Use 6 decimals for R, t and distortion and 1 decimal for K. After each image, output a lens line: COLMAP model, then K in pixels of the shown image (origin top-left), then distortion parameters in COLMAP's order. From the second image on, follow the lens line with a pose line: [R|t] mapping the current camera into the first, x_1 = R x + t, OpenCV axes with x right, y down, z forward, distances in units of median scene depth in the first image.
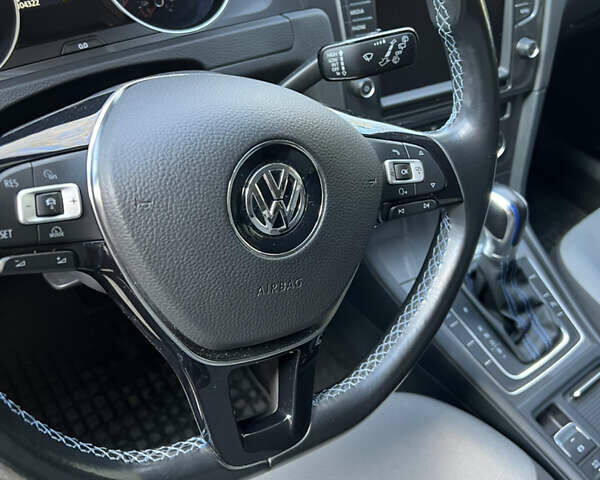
lens RADIAL K [[607.5, 0, 270.8], [0, 607.5, 240.5], [0, 0, 1]] dist [0.063411, -0.142004]
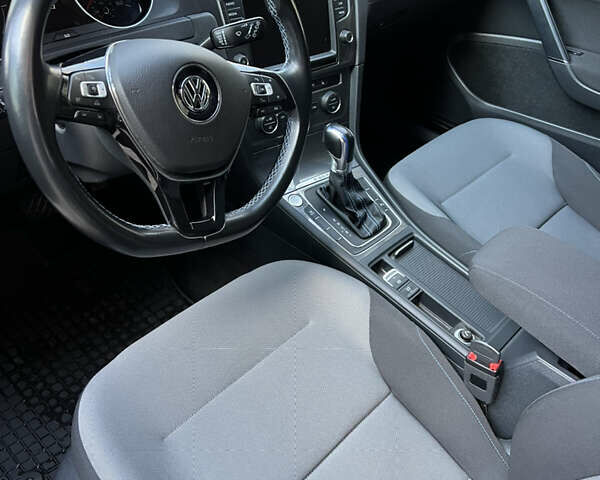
lens RADIAL K [[607.5, 0, 270.8], [0, 607.5, 240.5], [0, 0, 1]] dist [0.063411, -0.142004]
pose [[0.984869, -0.088078, 0.149249, -0.043641], [0.094575, 0.994830, -0.036992, 0.244995], [-0.145219, 0.050547, 0.988107, -0.485408]]
